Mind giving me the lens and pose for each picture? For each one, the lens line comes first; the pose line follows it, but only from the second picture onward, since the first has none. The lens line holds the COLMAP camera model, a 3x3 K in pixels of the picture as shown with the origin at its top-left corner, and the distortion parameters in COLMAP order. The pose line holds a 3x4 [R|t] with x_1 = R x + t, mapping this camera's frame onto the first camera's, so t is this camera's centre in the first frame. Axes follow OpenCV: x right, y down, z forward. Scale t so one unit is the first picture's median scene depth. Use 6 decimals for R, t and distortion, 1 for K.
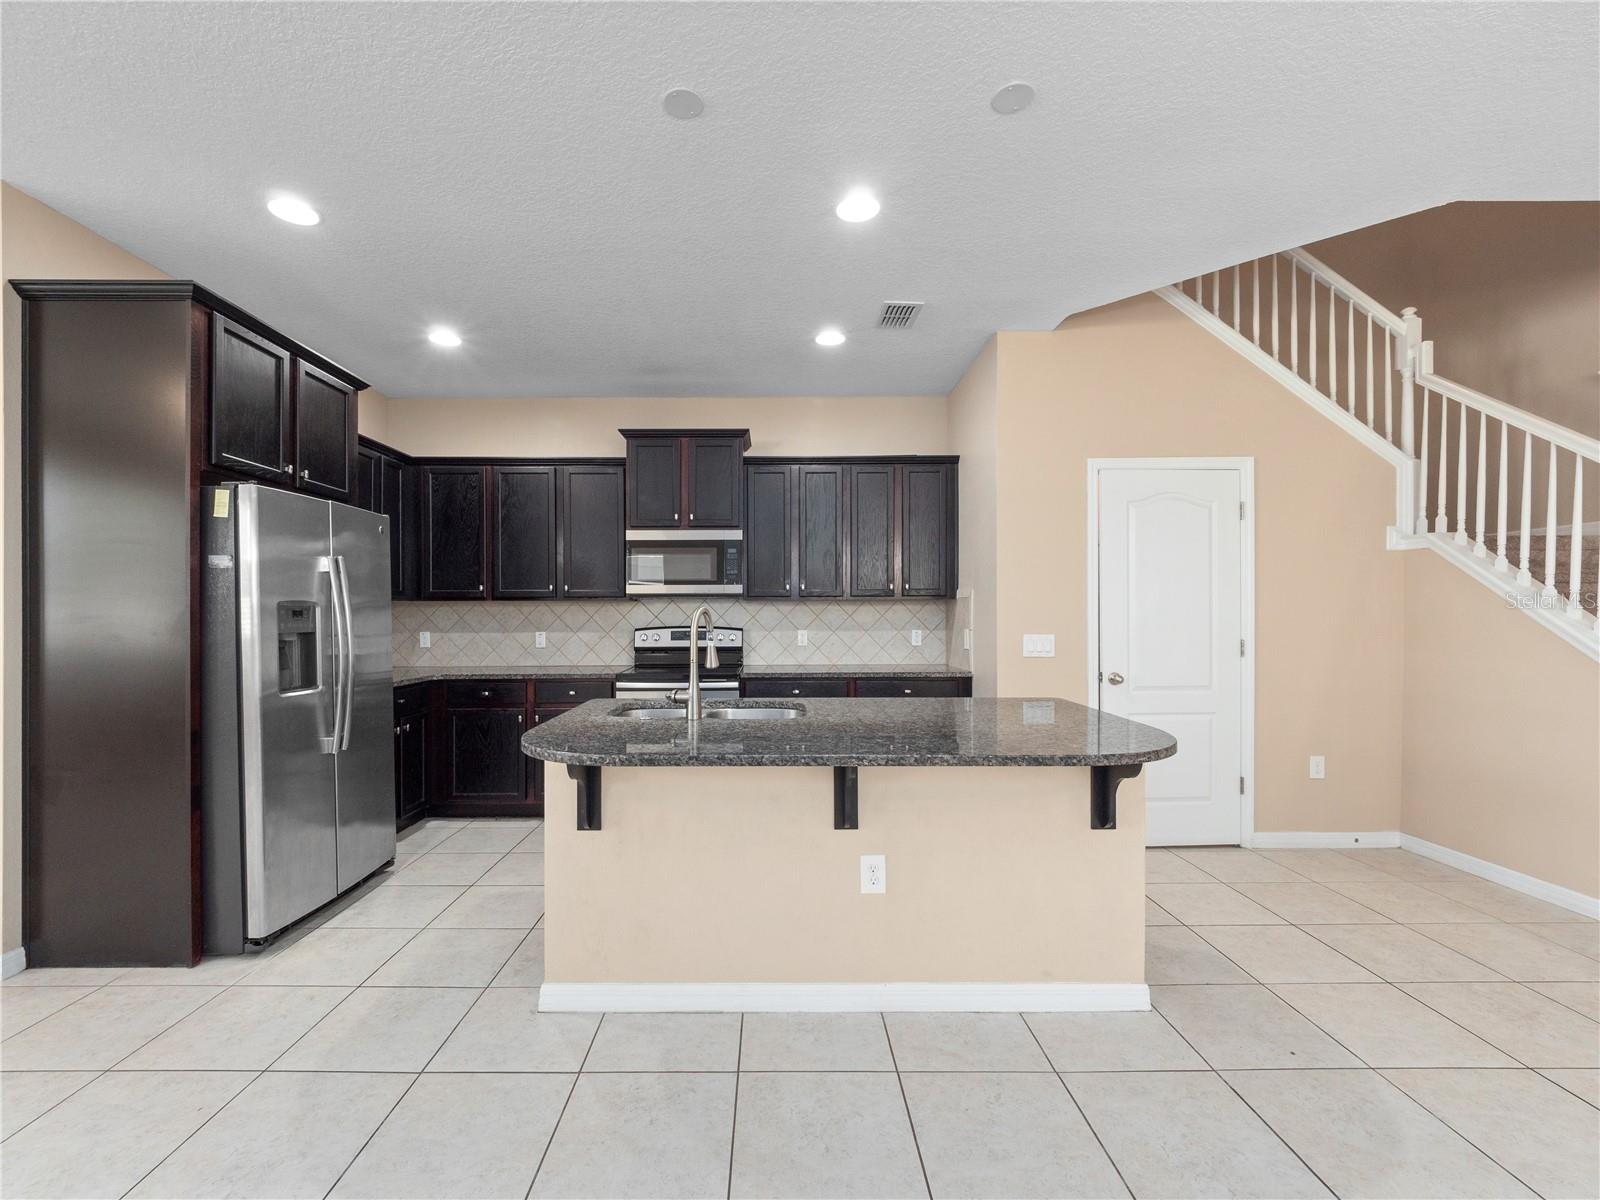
lens RADIAL K [[690.3, 0, 786.2], [0, 690.3, 616.4], [0, 0, 1]] dist [-0.003227, -0.000430]
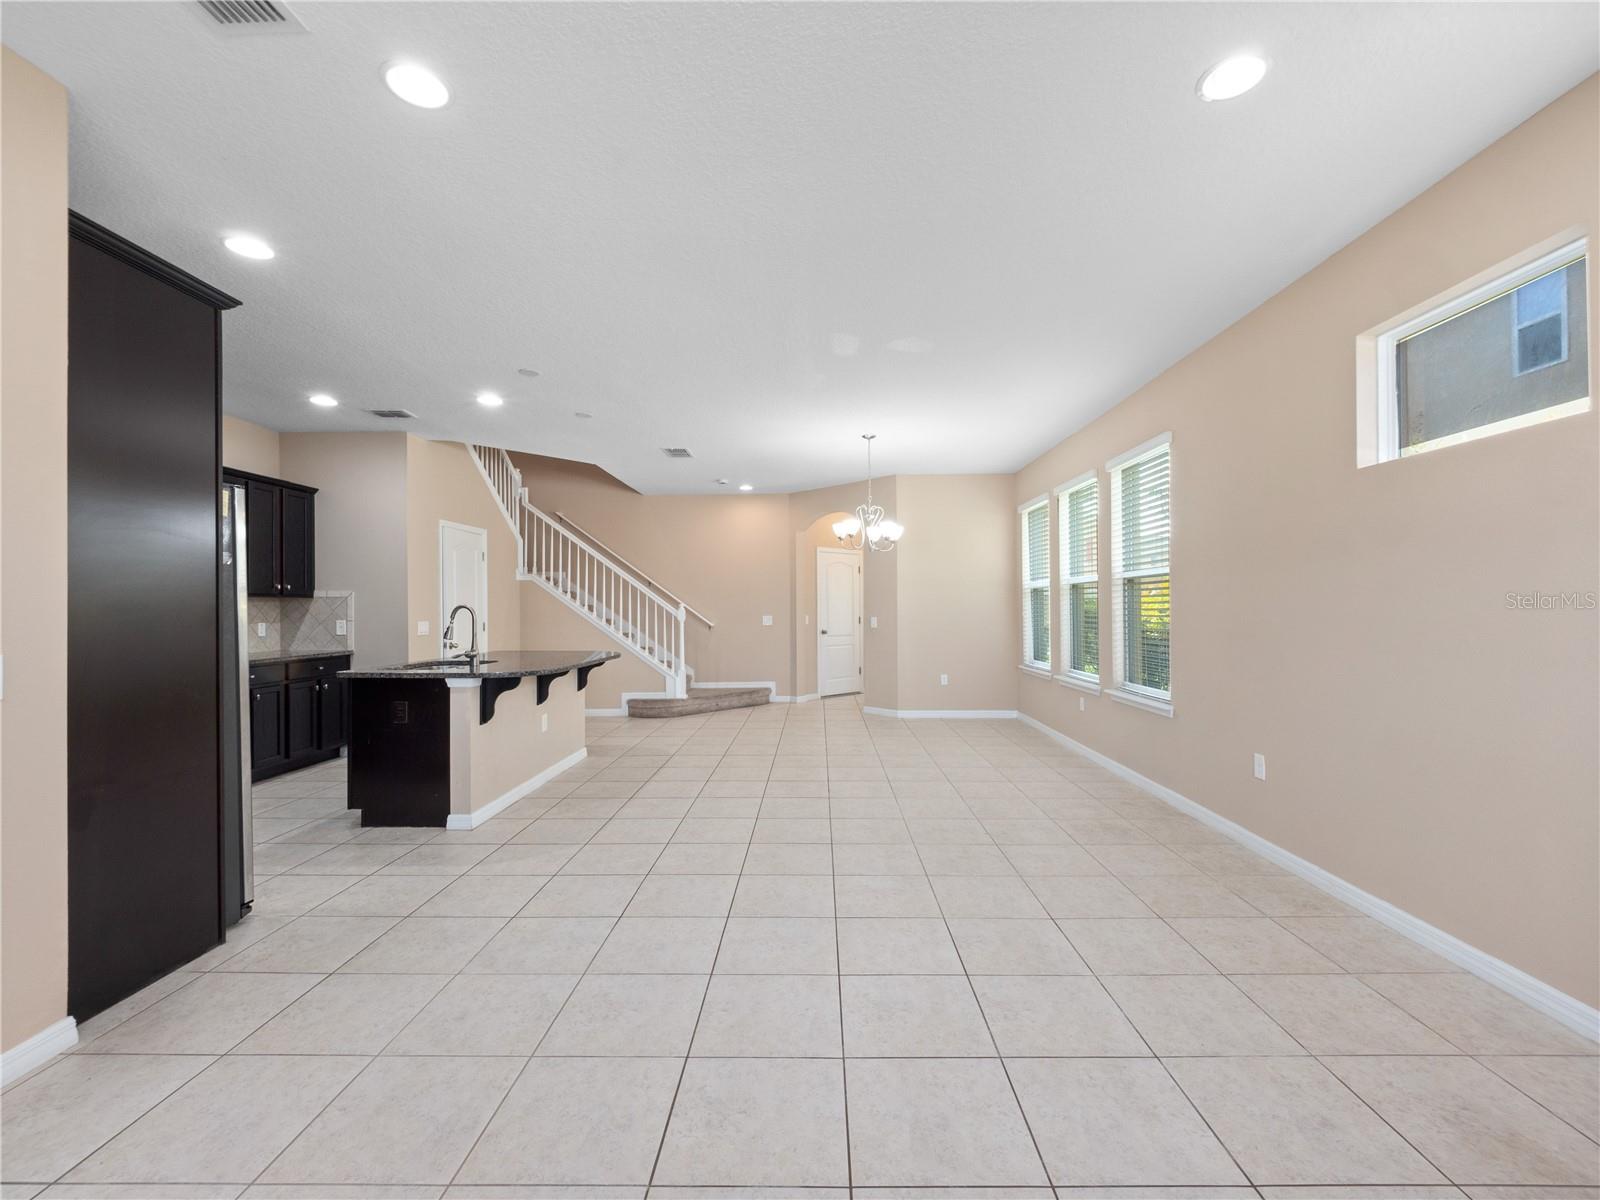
lens RADIAL K [[680.3, 0, 800.0], [0, 680.3, 600.0], [0, 0, 1]] dist [0.000683, -0.000020]
pose [[0.025352, 0.015135, 0.999564, -1.239814], [0.005078, 0.999871, -0.015269, 0.003808], [-0.999666, 0.005463, 0.025272, 0.057882]]
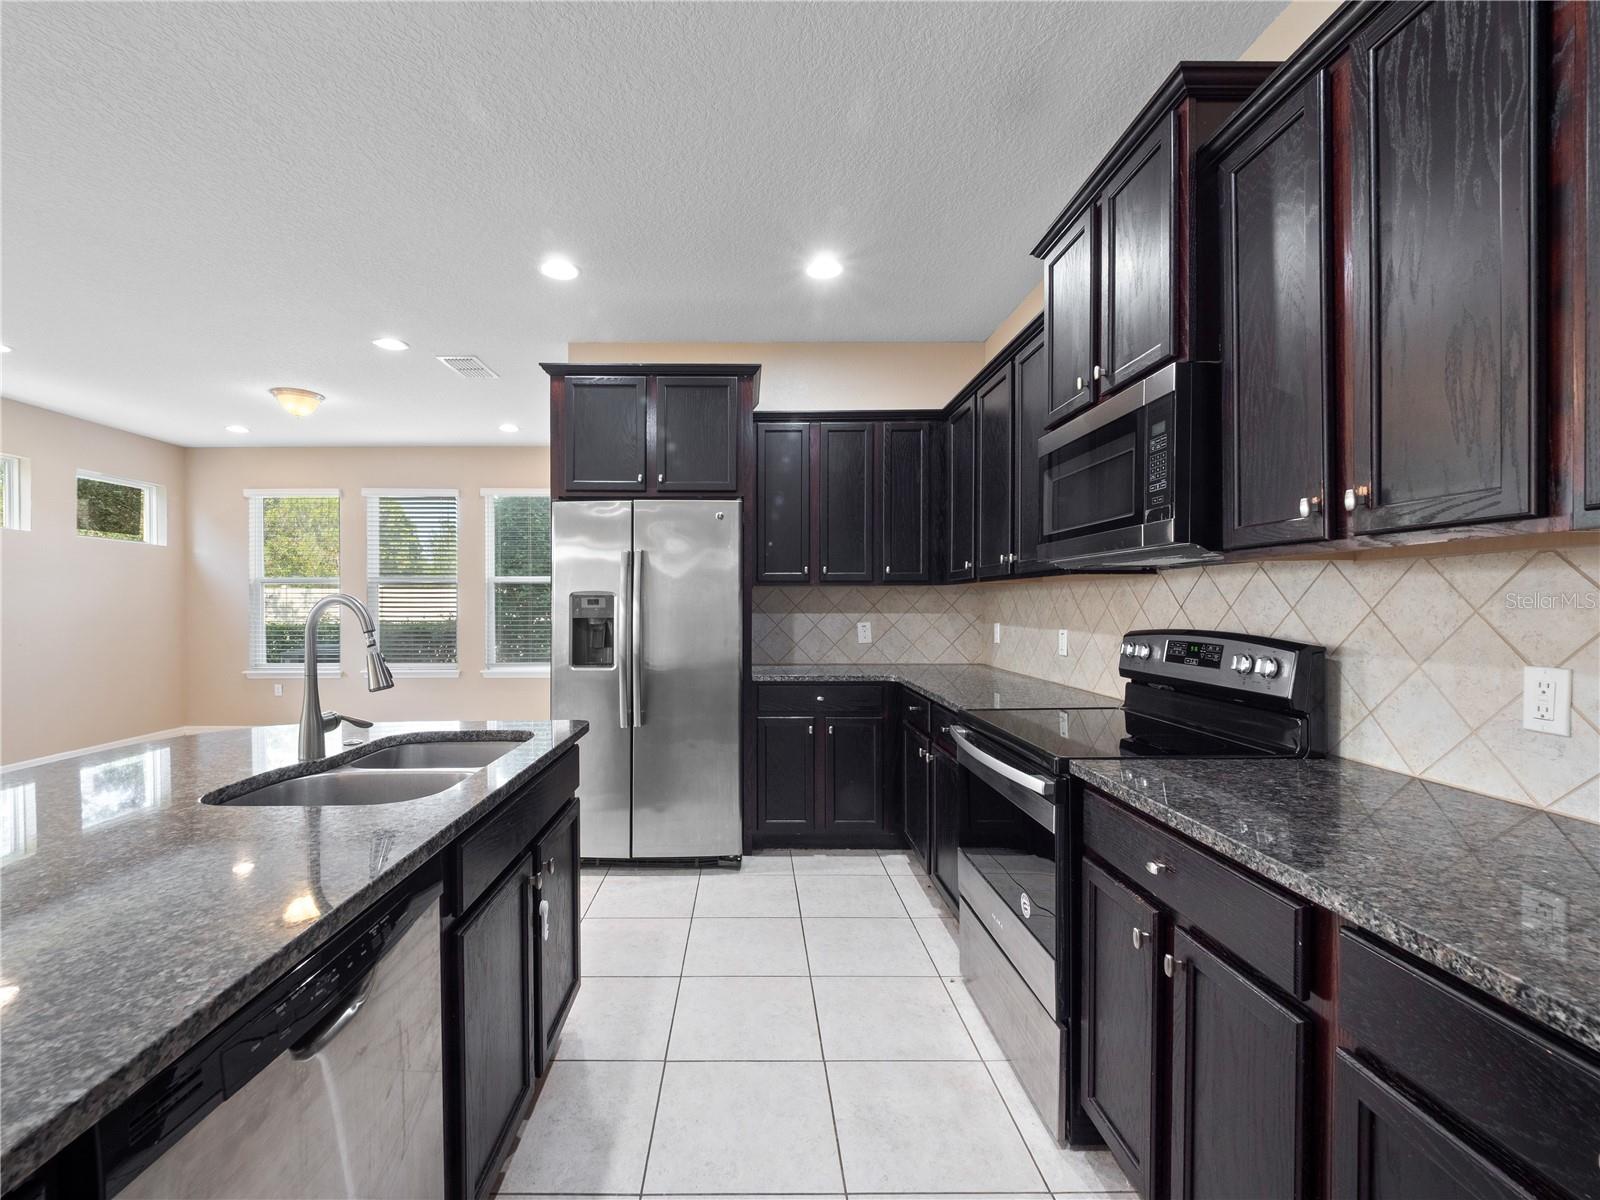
lens RADIAL K [[695.4, 0, 741.1], [0, 695.4, 605.3], [0, 0, 1]] dist [-0.001240, -0.000645]
pose [[-0.016696, 0.007761, -0.999830, 0.353774], [-0.000321, 0.999970, 0.007768, -0.005030], [0.999861, 0.000450, -0.016693, 0.937989]]
